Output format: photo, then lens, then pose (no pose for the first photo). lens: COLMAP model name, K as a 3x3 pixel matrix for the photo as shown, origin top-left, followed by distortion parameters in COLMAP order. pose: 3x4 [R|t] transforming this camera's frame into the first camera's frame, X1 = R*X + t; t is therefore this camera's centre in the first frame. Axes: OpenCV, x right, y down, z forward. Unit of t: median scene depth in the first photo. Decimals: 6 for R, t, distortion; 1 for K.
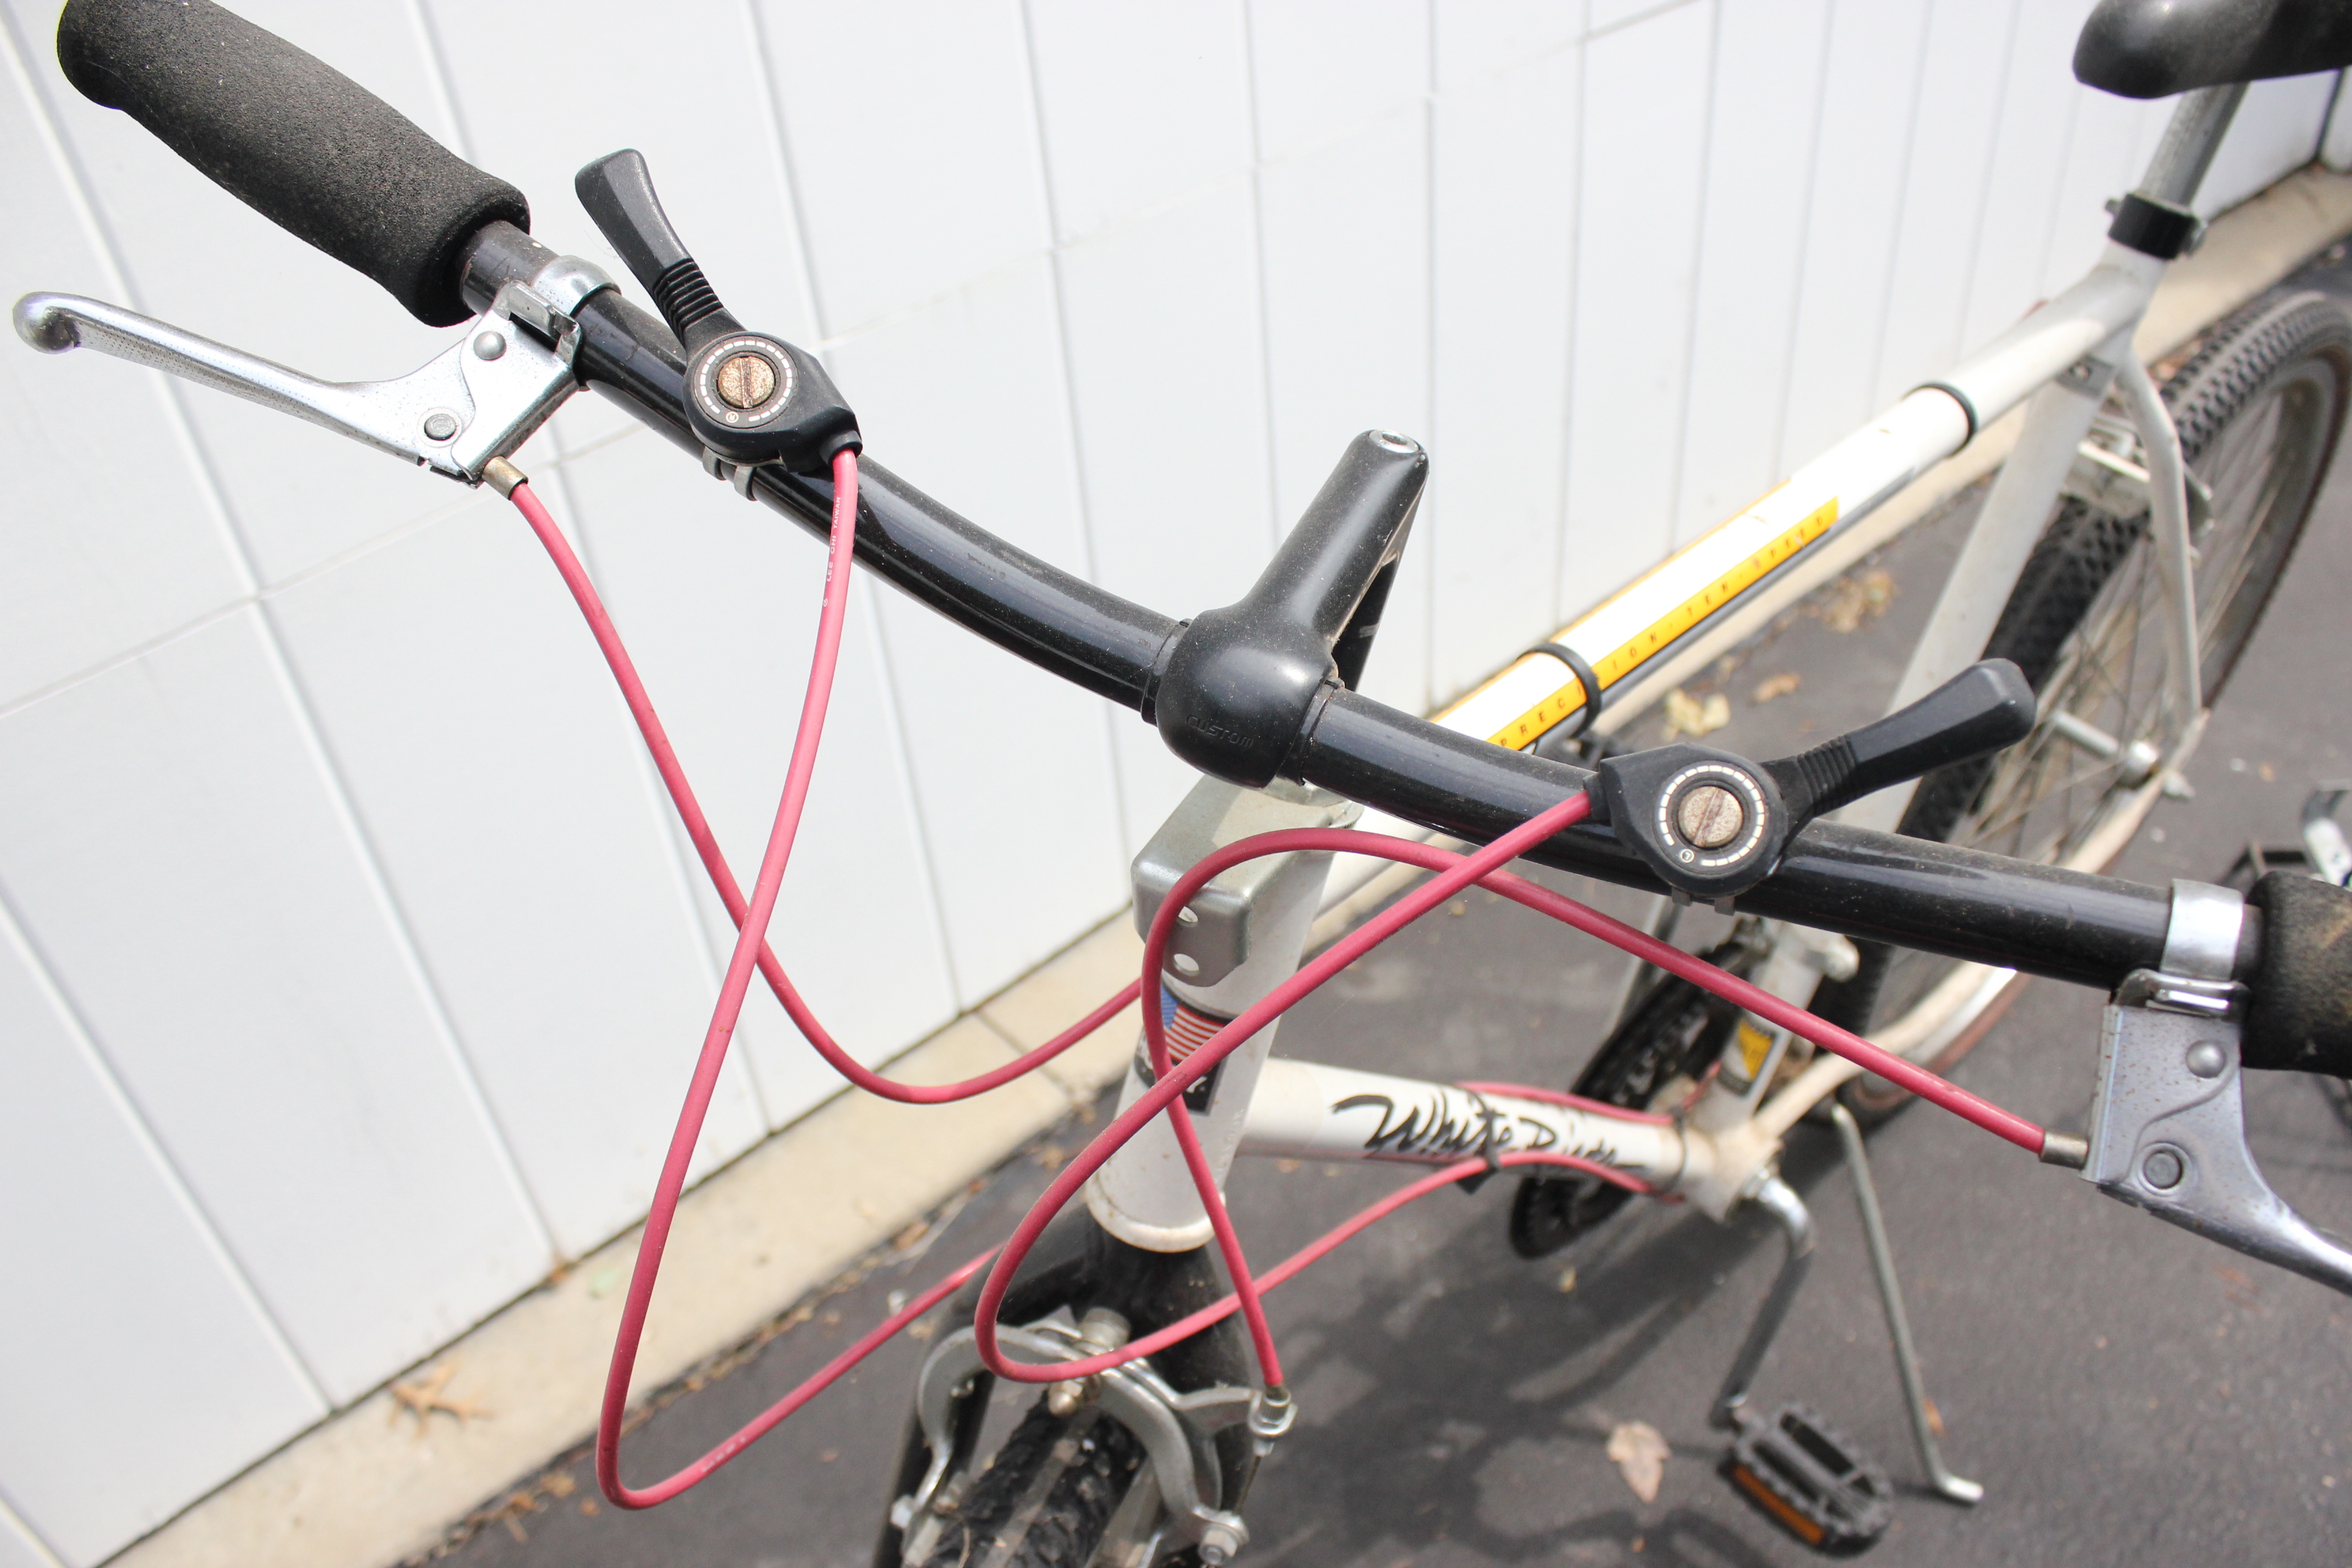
lens RADIAL K [[1966.8, 0, 1176.0], [0, 1966.8, 784.0], [0, 0, 1]] dist [-0.187904, 0.177073]
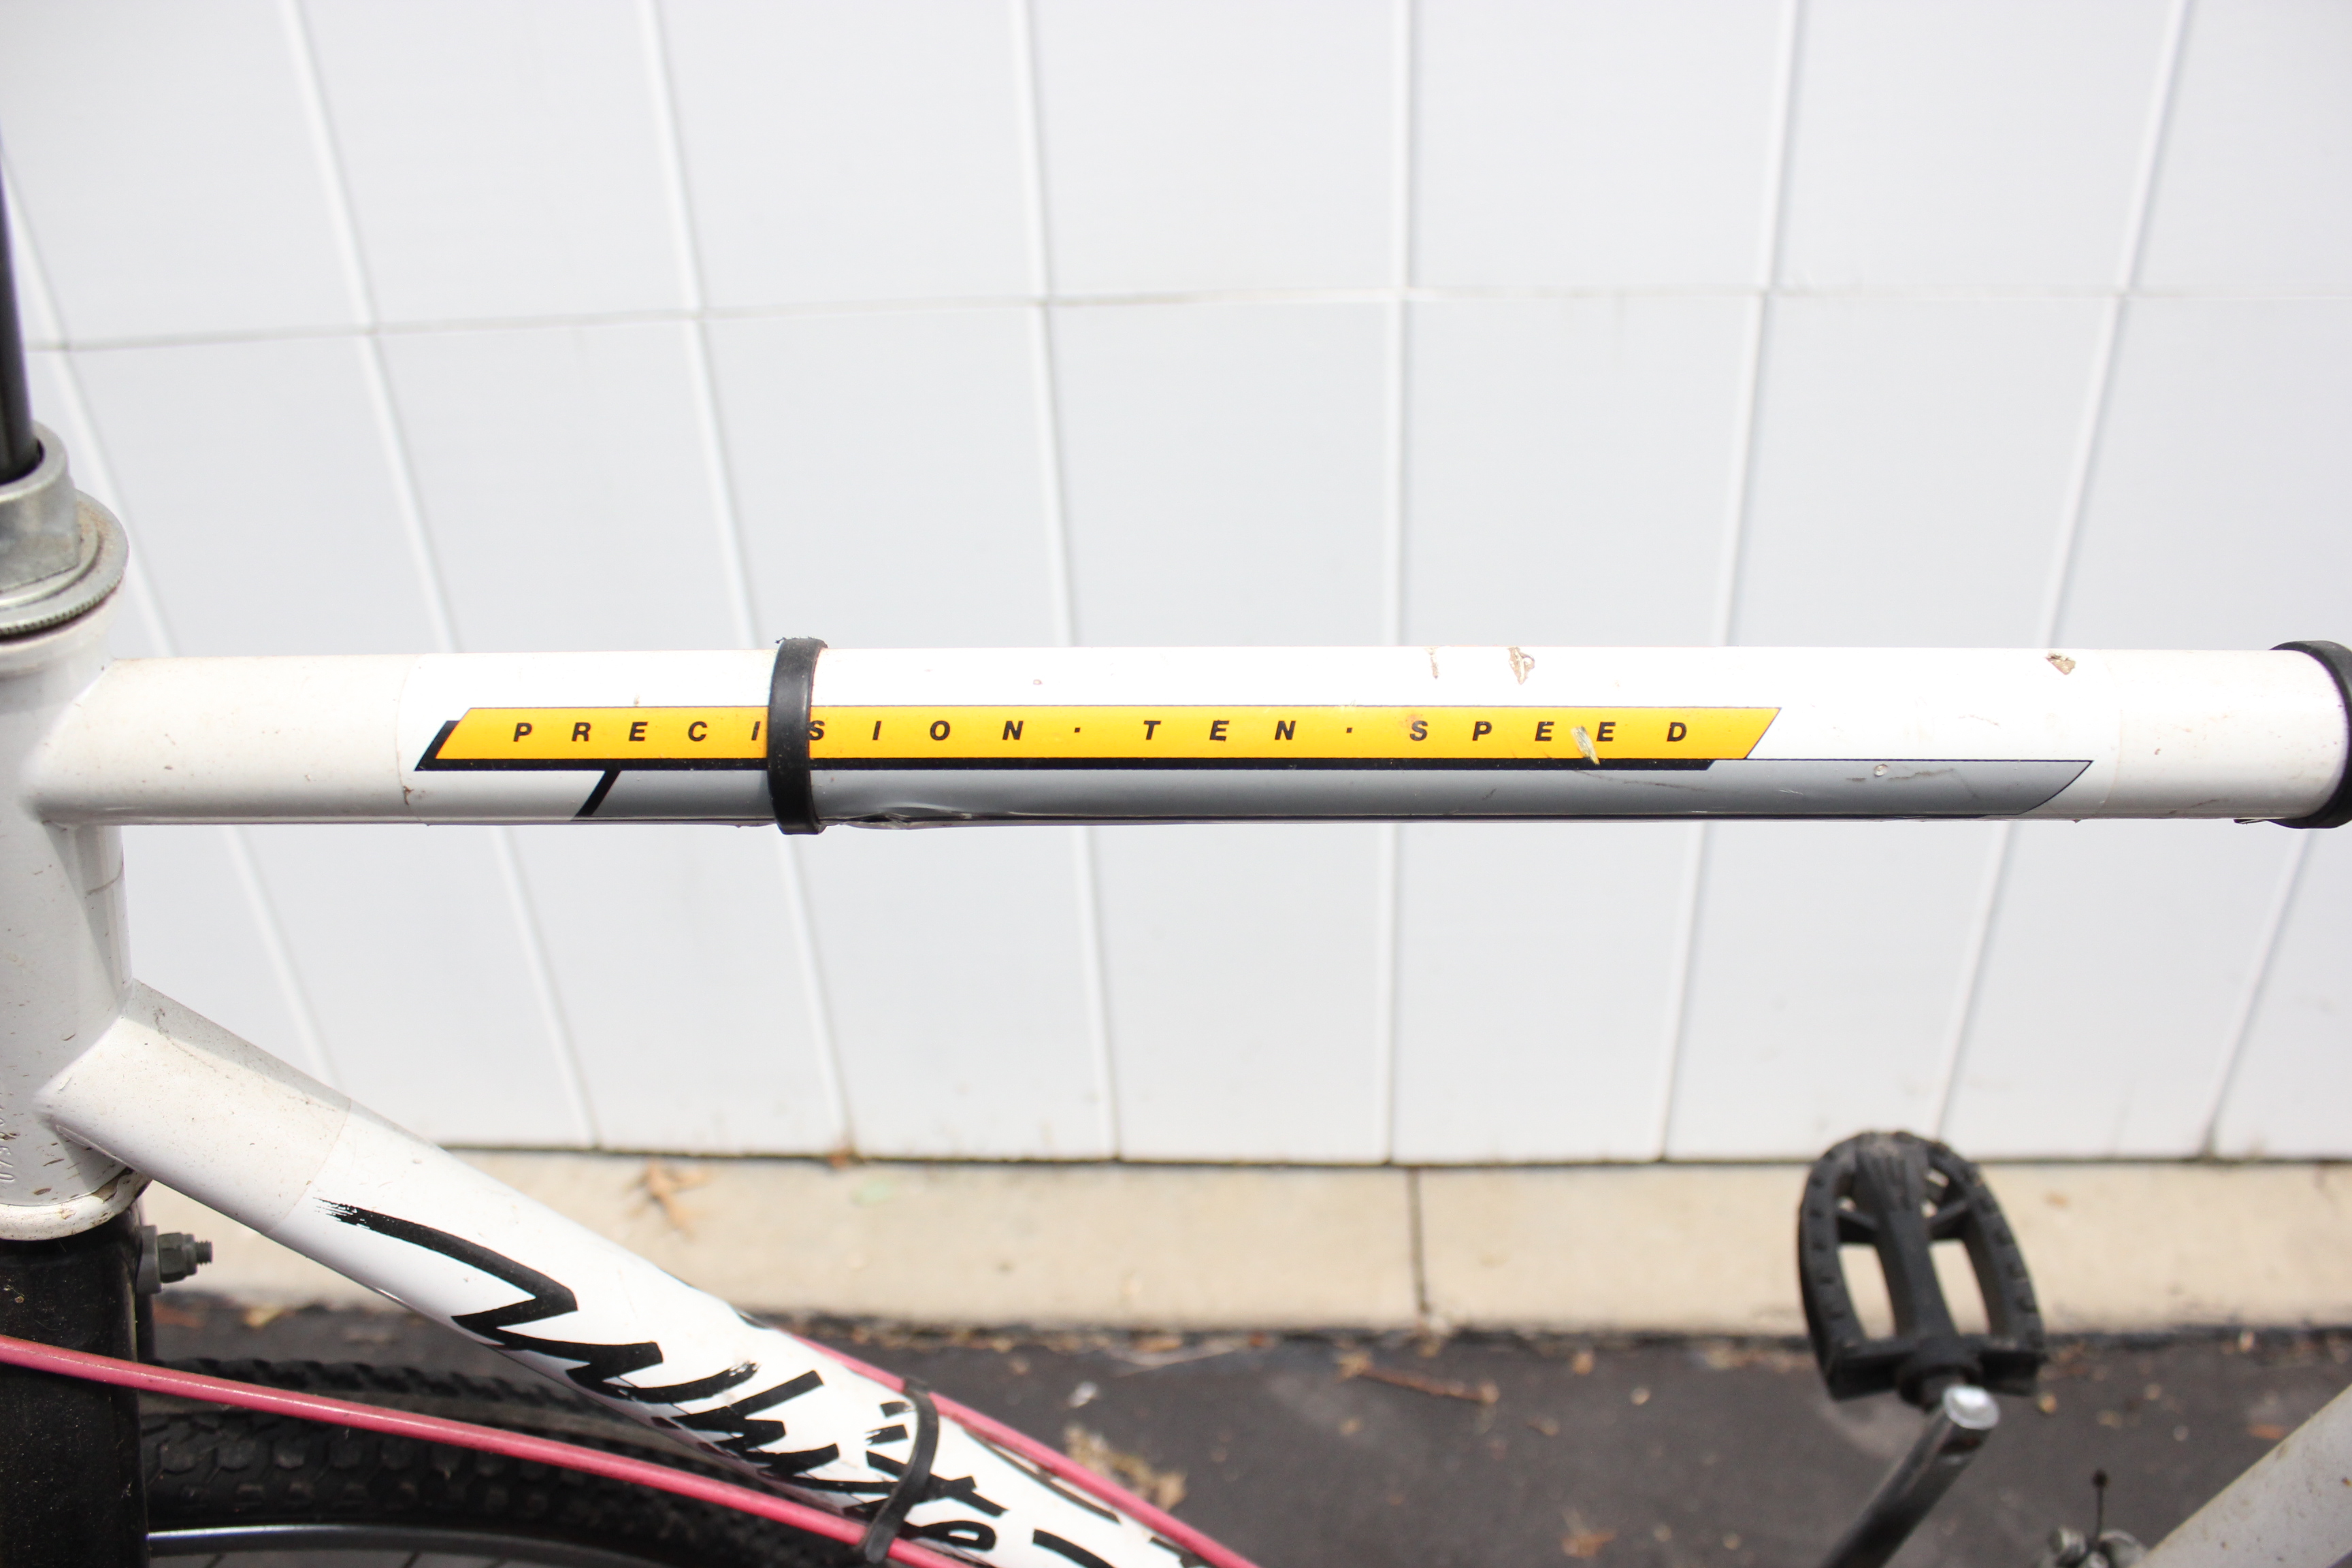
lens RADIAL K [[1966.8, 0, 1176.0], [0, 1966.8, 784.0], [0, 0, 1]] dist [-0.187904, 0.177073]
pose [[0.720545, 0.423327, -0.549189, 0.236545], [-0.460669, 0.884211, 0.077163, -0.052181], [0.518265, 0.197395, 0.832128, 0.266511]]
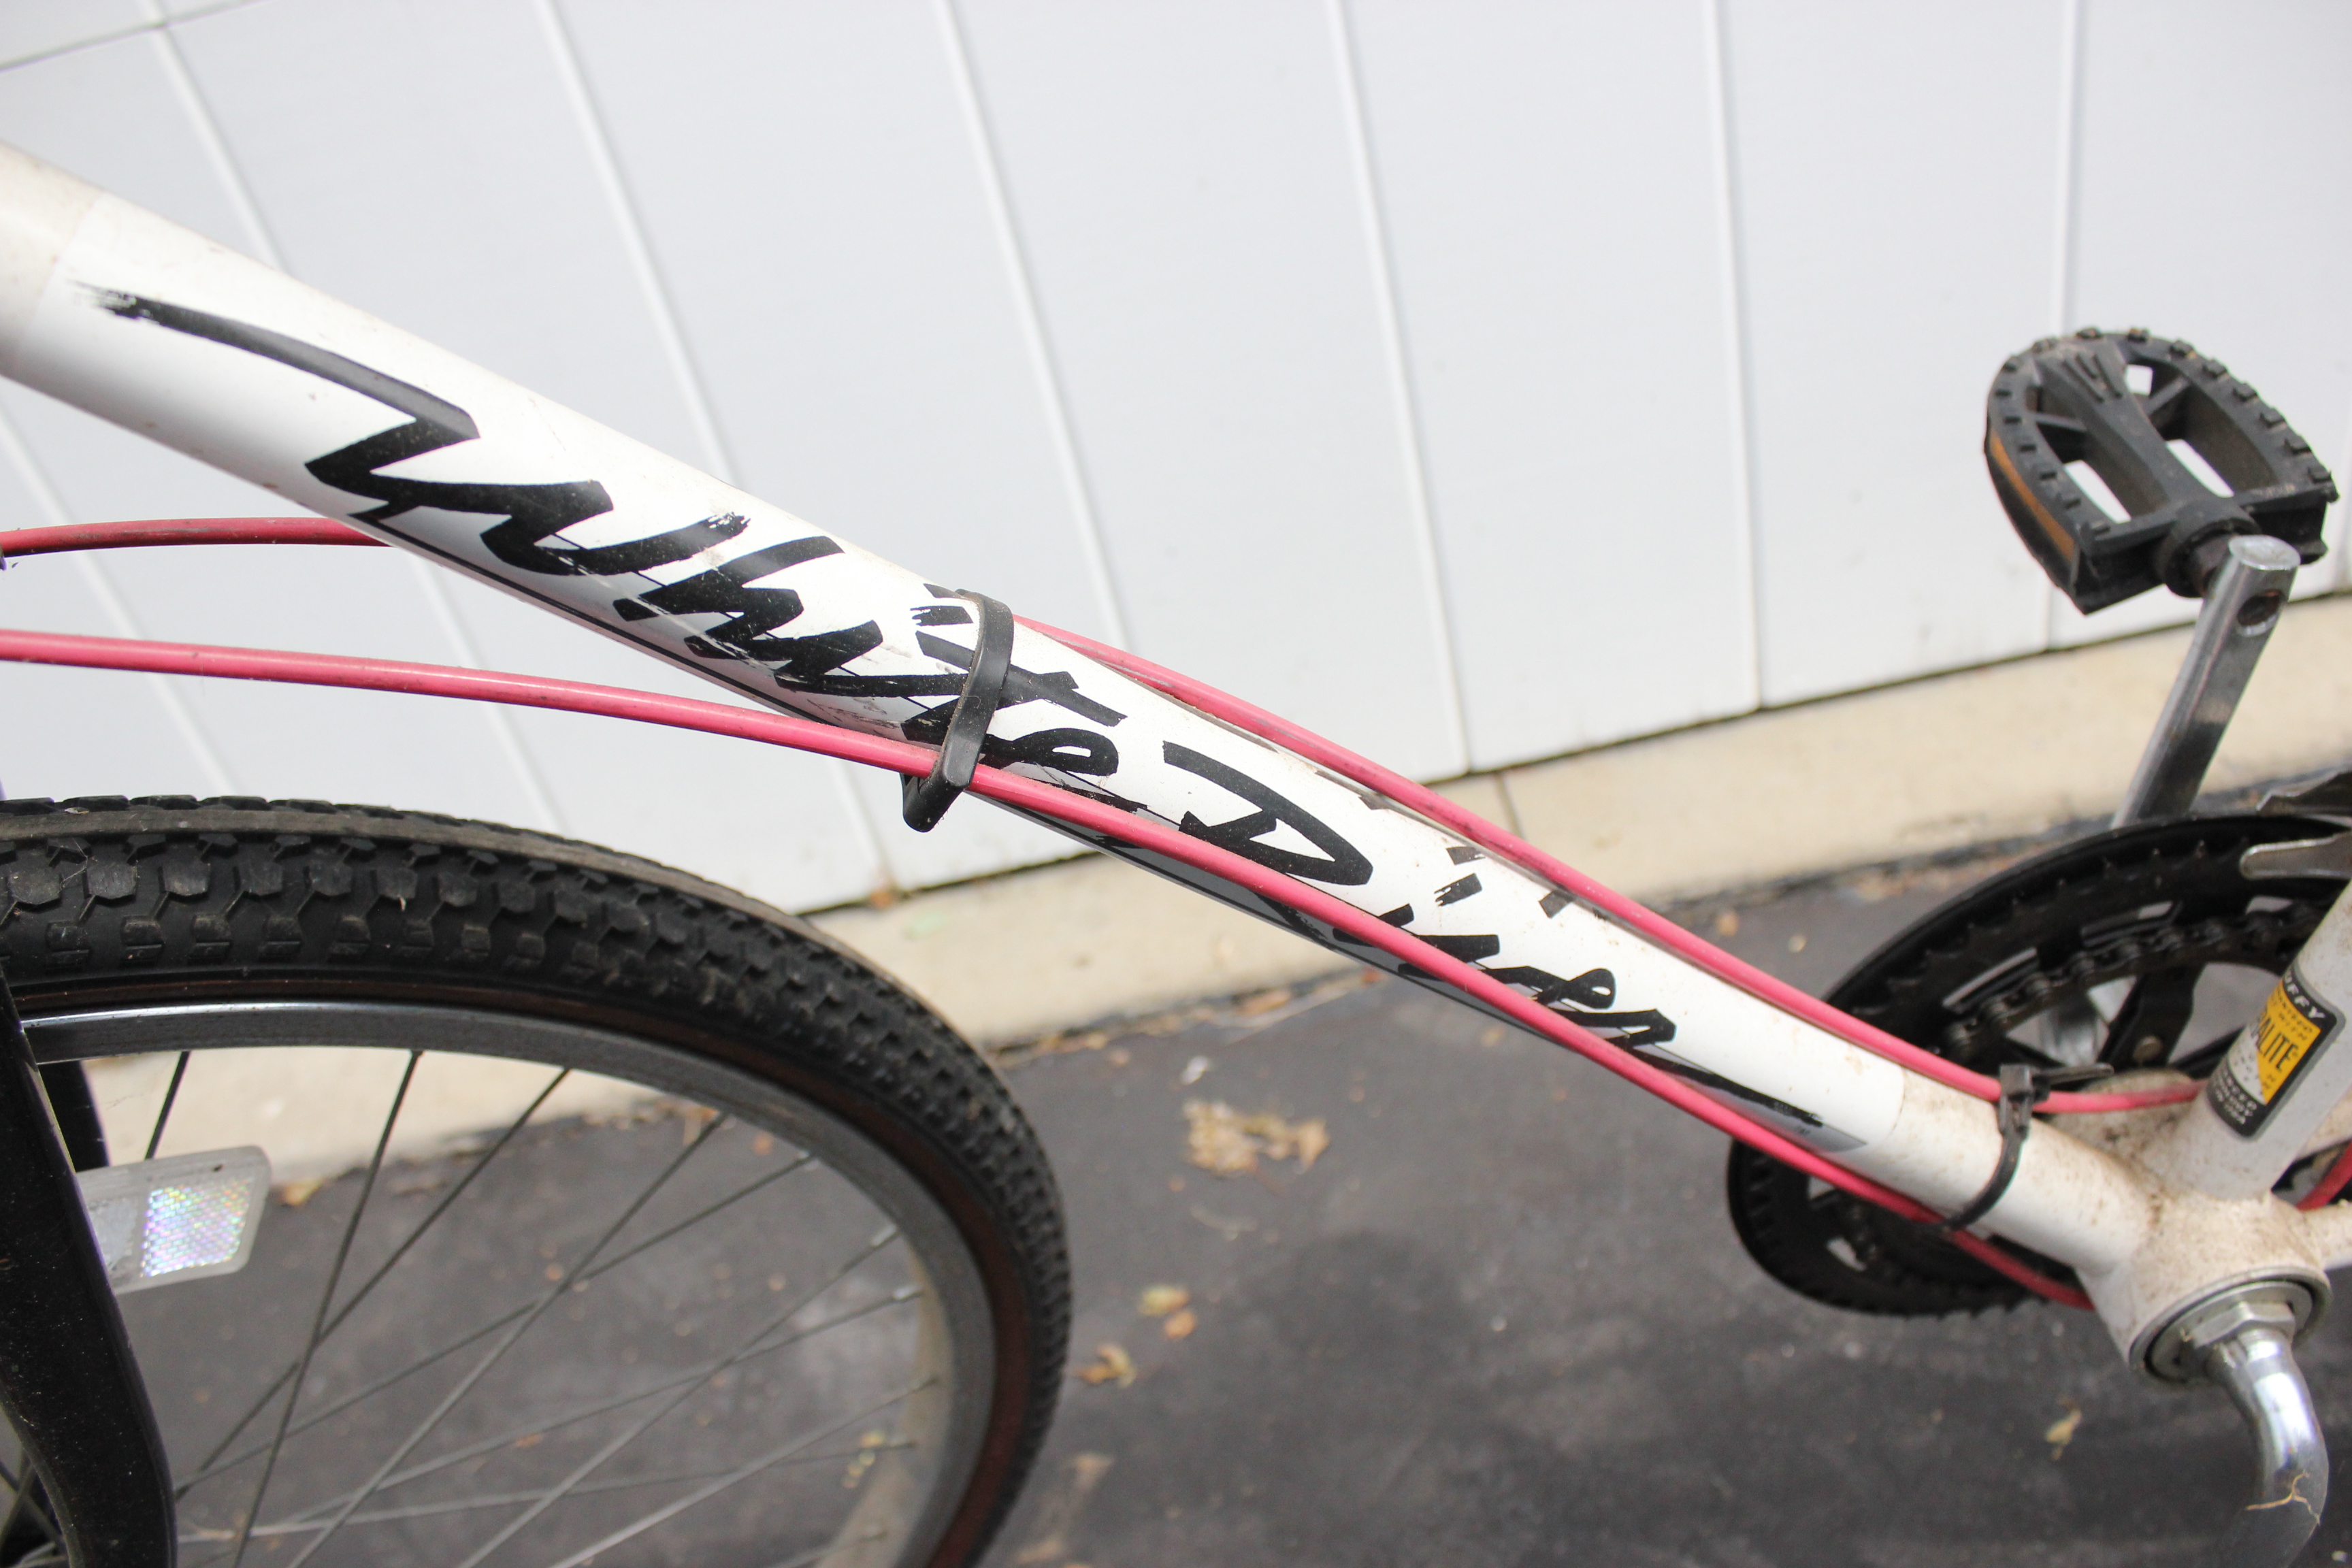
lens RADIAL K [[1966.8, 0, 1176.0], [0, 1966.8, 784.0], [0, 0, 1]] dist [-0.187904, 0.177073]
pose [[0.795269, 0.292813, -0.530855, 0.228124], [-0.271718, 0.954909, 0.119657, 0.069948], [0.541956, 0.049084, 0.838973, 0.342535]]
